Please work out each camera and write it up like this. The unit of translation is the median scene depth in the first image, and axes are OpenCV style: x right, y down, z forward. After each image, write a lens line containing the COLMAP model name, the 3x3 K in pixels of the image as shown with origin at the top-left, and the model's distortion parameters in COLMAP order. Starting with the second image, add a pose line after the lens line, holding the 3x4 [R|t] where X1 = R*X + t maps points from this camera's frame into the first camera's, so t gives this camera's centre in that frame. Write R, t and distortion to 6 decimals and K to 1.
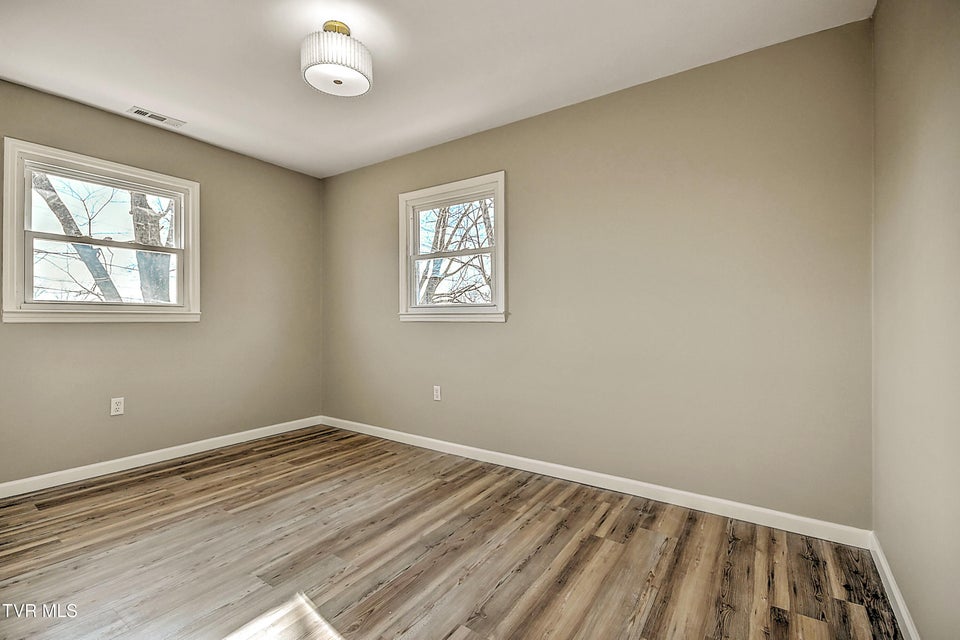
lens RADIAL K [[432.4, 0, 484.8], [0, 432.4, 315.0], [0, 0, 1]] dist [0.002619, 0.000021]
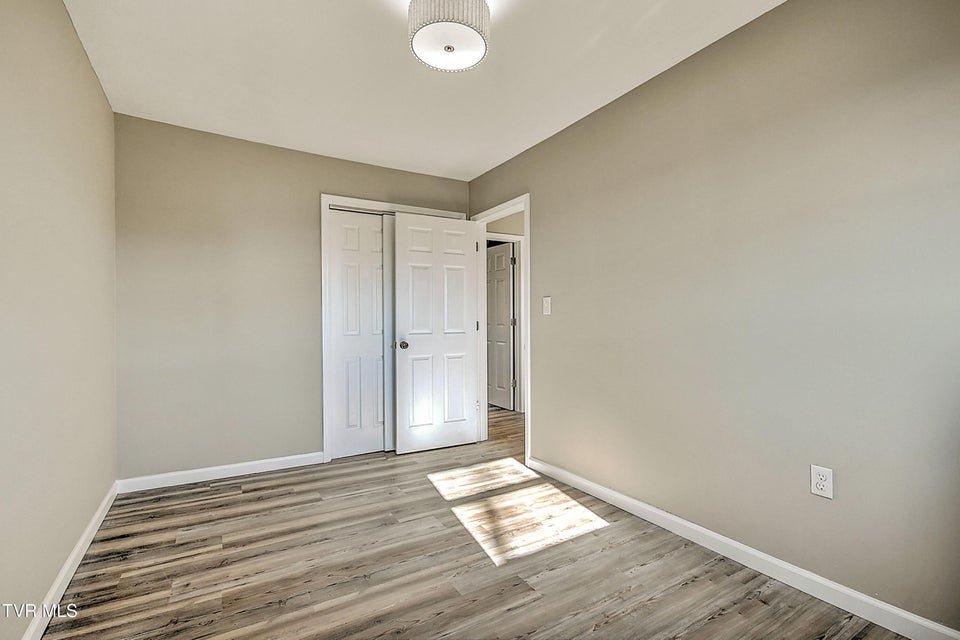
lens RADIAL K [[449.6, 0, 479.1], [0, 449.6, 321.3], [0, 0, 1]] dist [0.003905, 0.000453]
pose [[-0.908096, -0.000465, 0.418762, -0.825180], [-0.000038, 0.999999, 0.001028, -0.014426], [-0.418763, 0.000918, -0.908095, 1.950918]]
